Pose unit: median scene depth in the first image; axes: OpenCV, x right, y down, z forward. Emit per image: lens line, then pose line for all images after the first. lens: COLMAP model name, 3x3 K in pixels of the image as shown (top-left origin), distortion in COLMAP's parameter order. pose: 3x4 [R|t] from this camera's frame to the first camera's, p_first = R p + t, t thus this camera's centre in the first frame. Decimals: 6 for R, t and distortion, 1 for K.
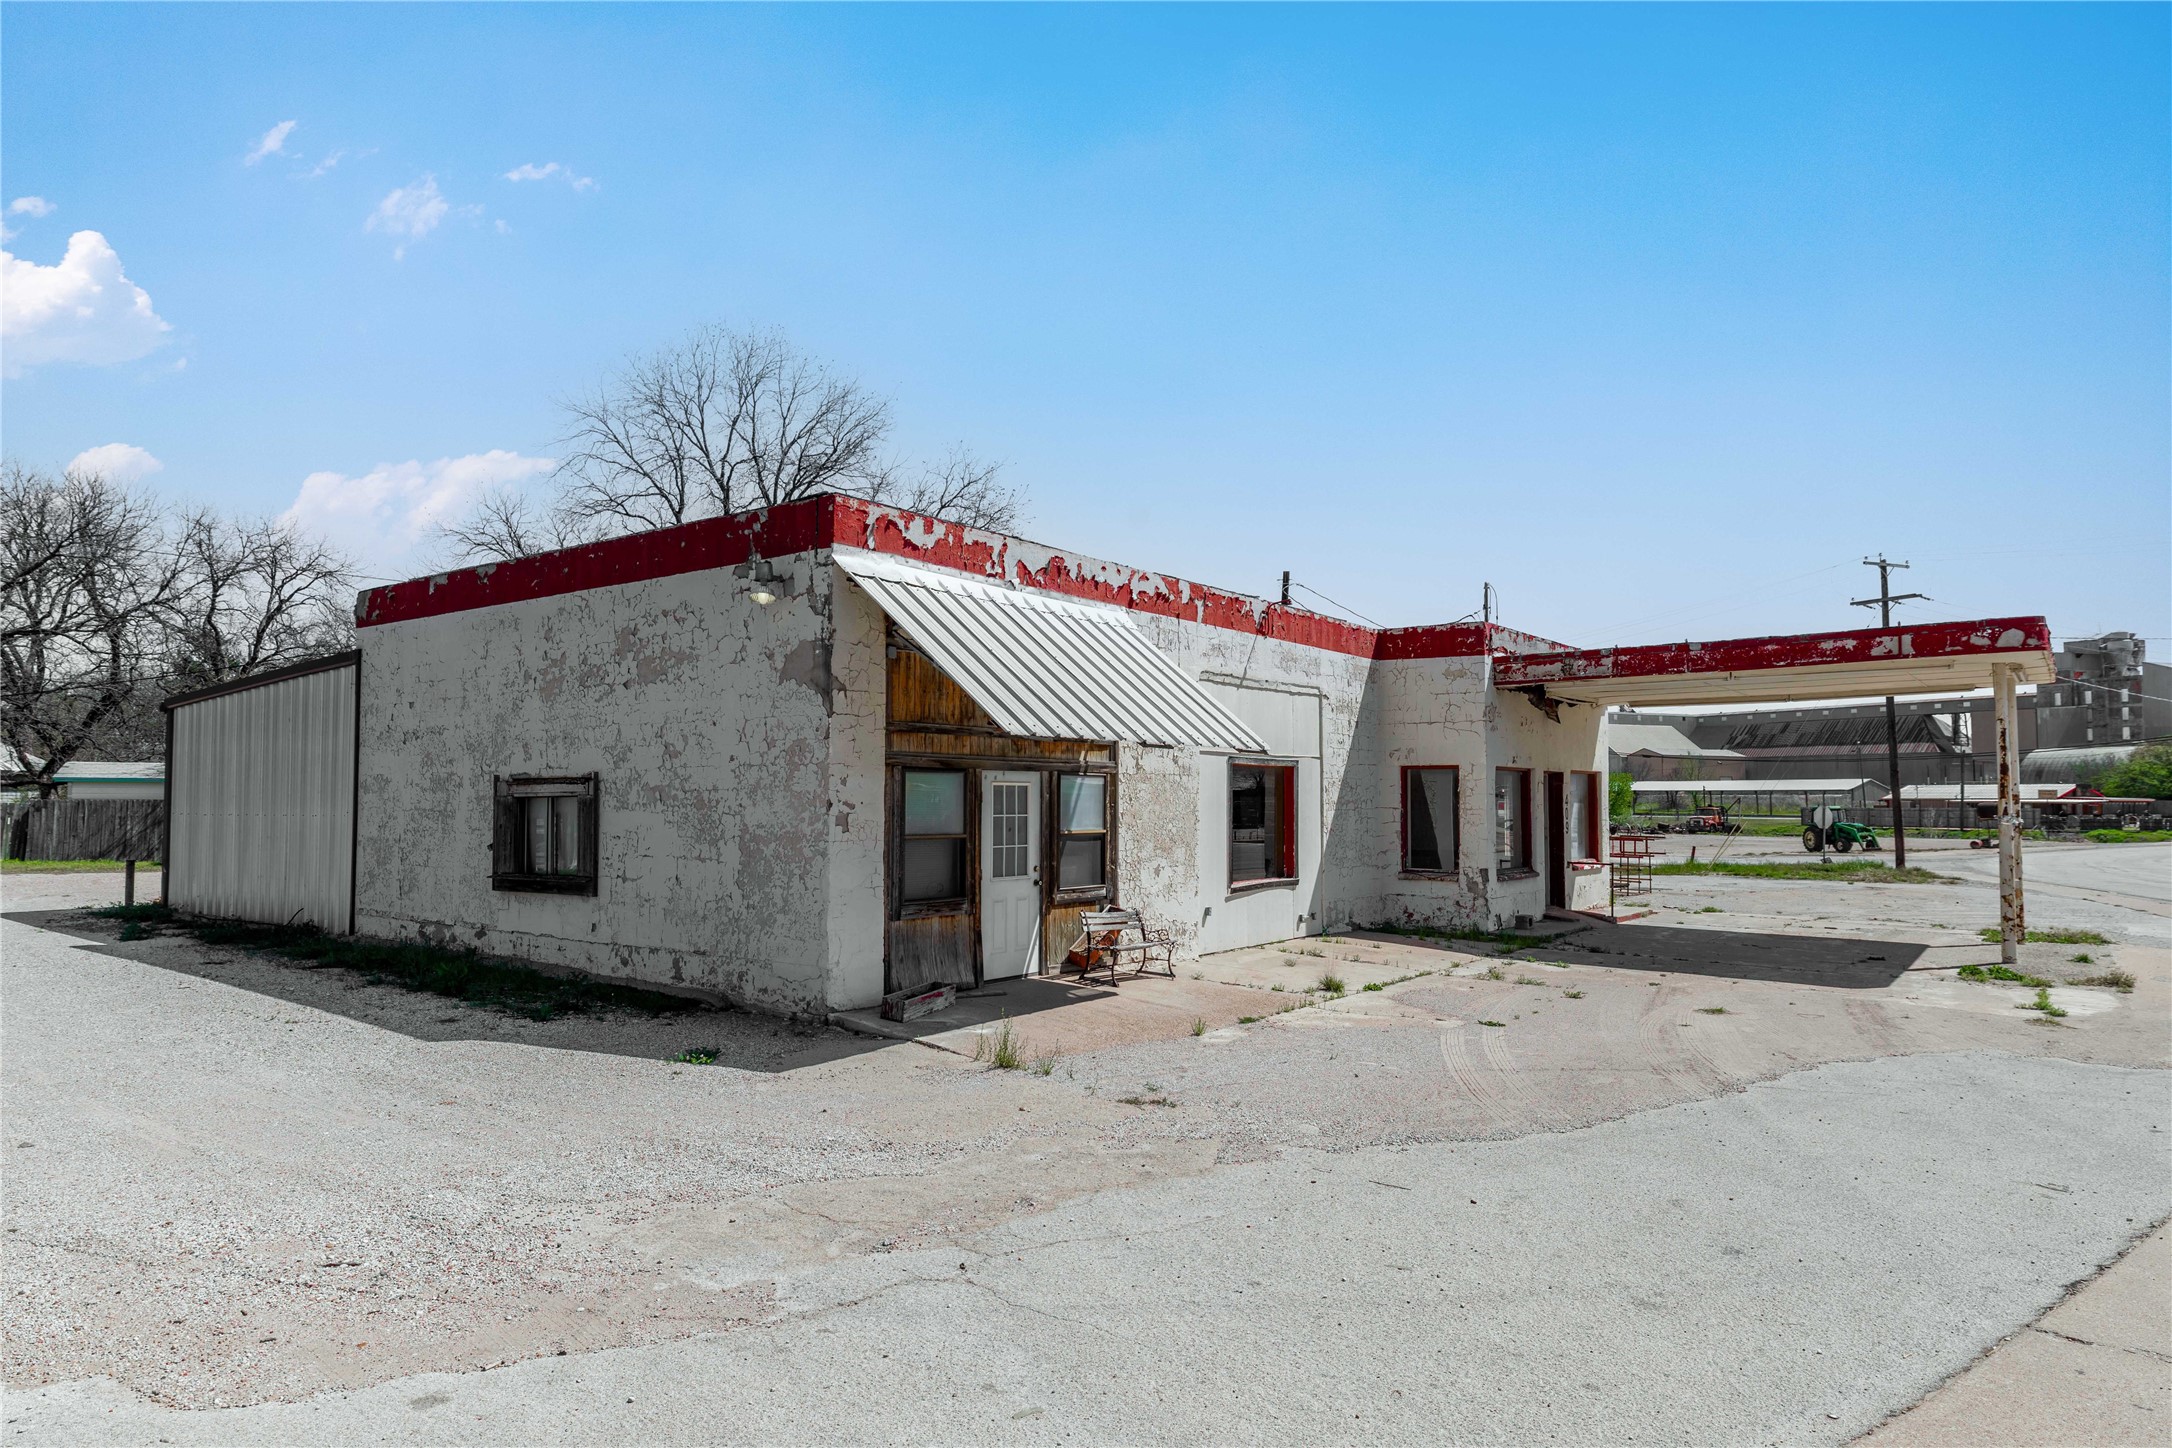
lens RADIAL K [[1364.9, 0, 1079.5], [0, 1364.9, 718.5], [0, 0, 1]] dist [0.002212, -0.000023]
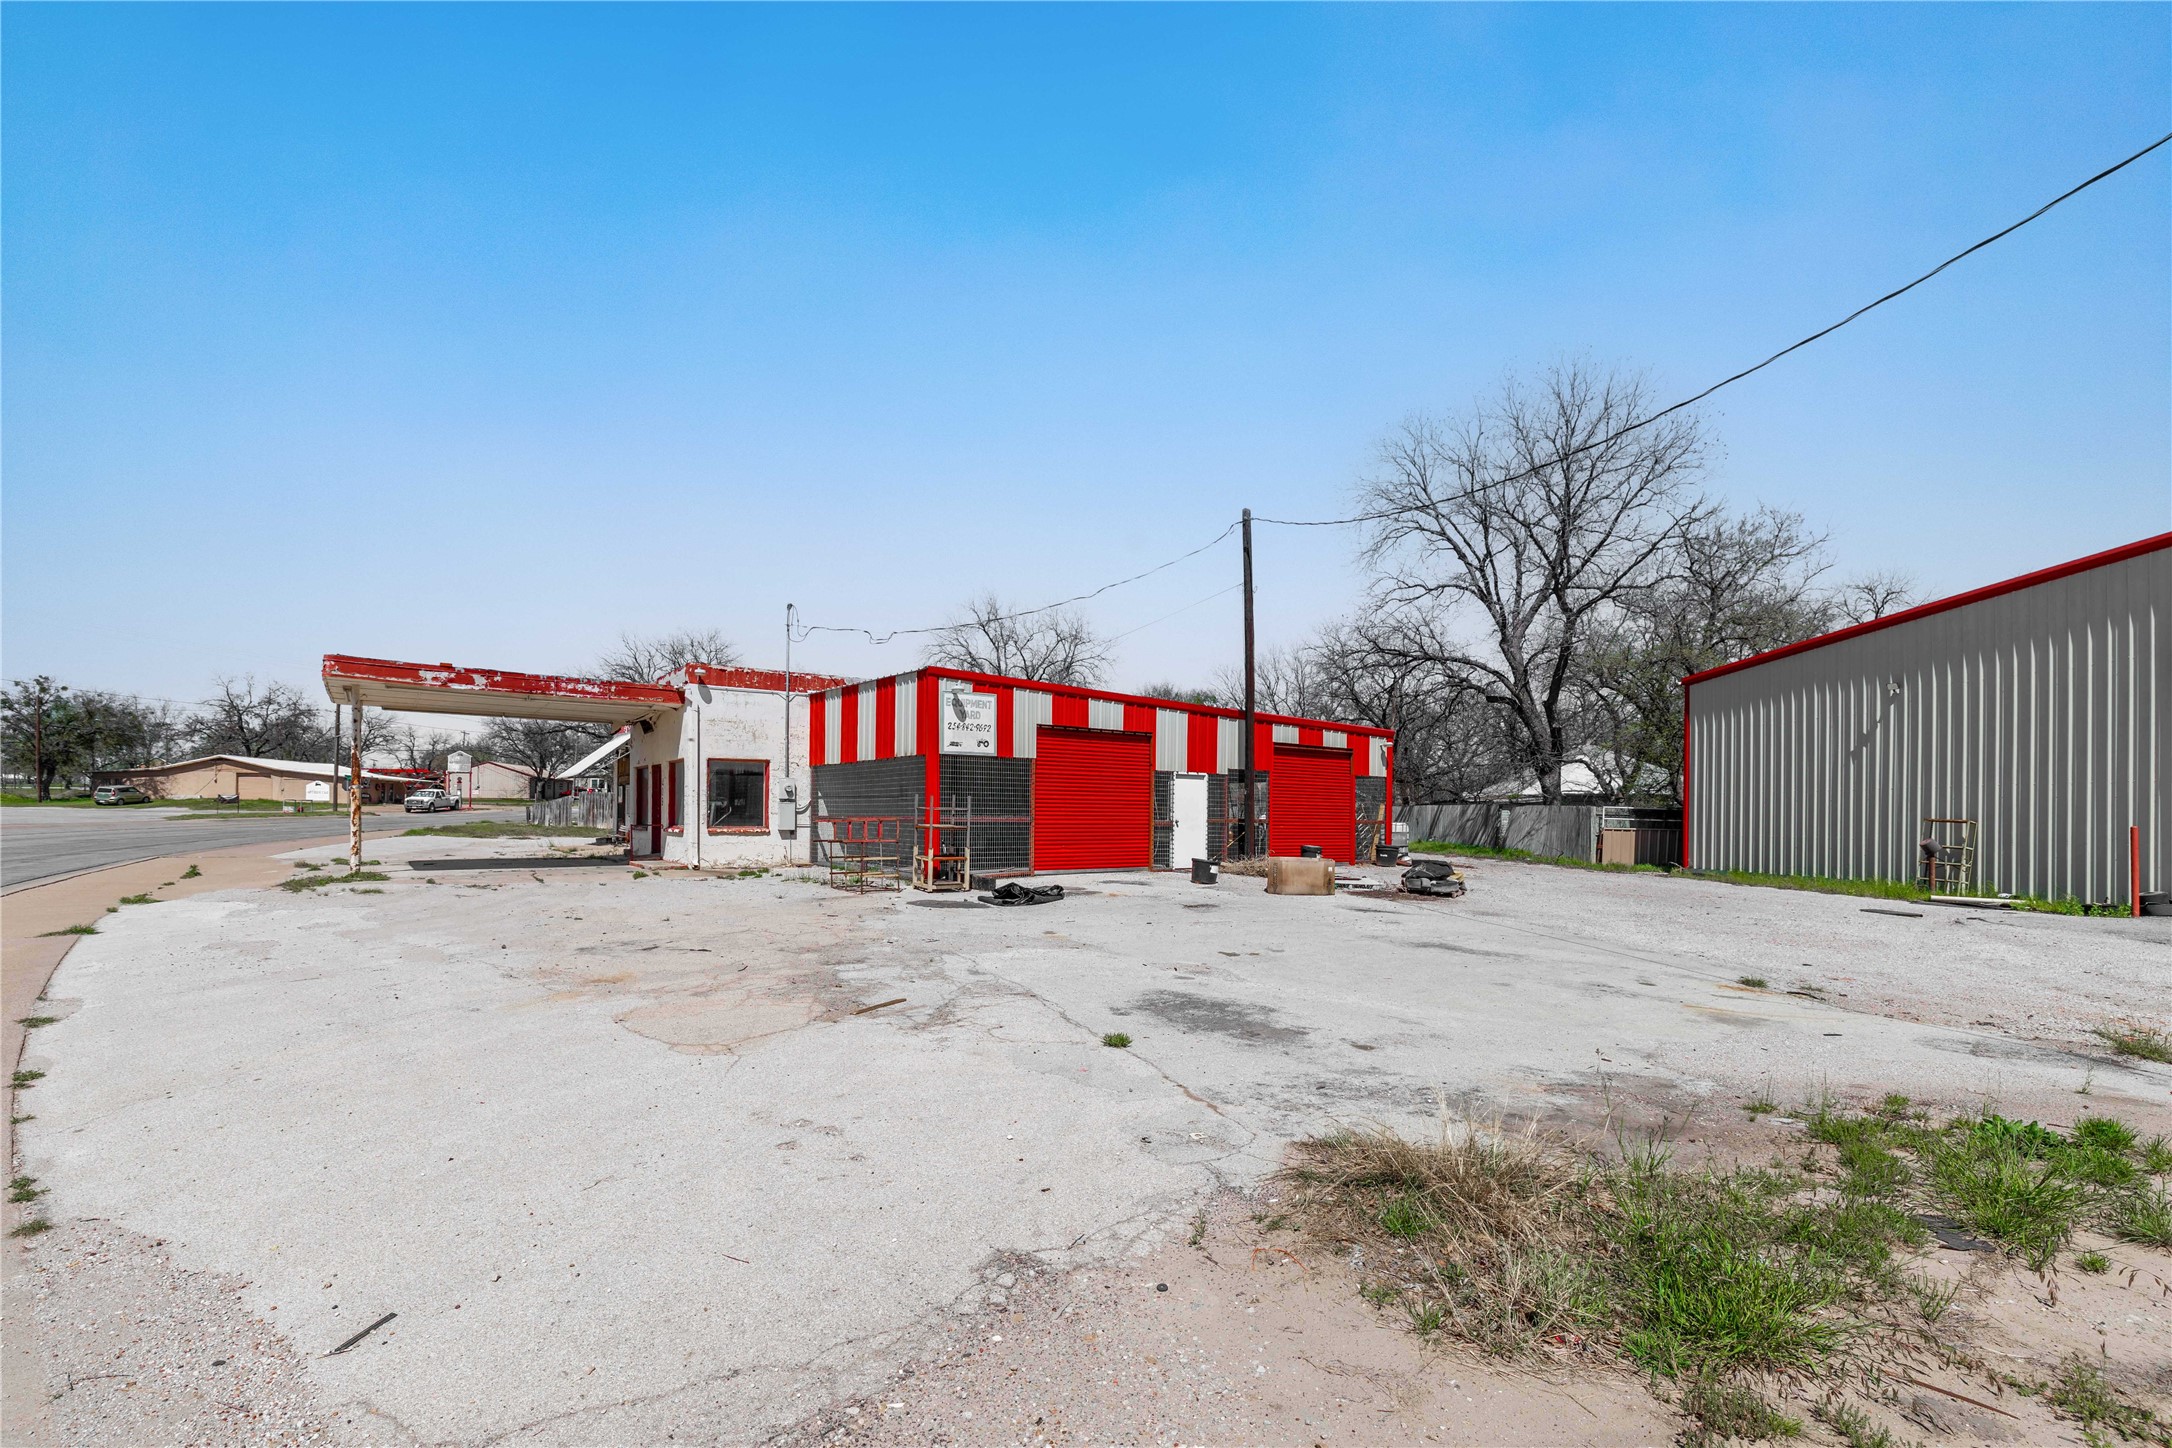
lens RADIAL K [[966.2, 0, 1093.4], [0, 966.2, 808.5], [0, 0, 1]] dist [0.009661, 0.000480]
pose [[-0.302422, -0.011383, -0.953106, 1.718846], [0.049589, 0.998387, -0.027659, 0.198905], [0.951883, -0.055628, -0.301370, 2.510411]]
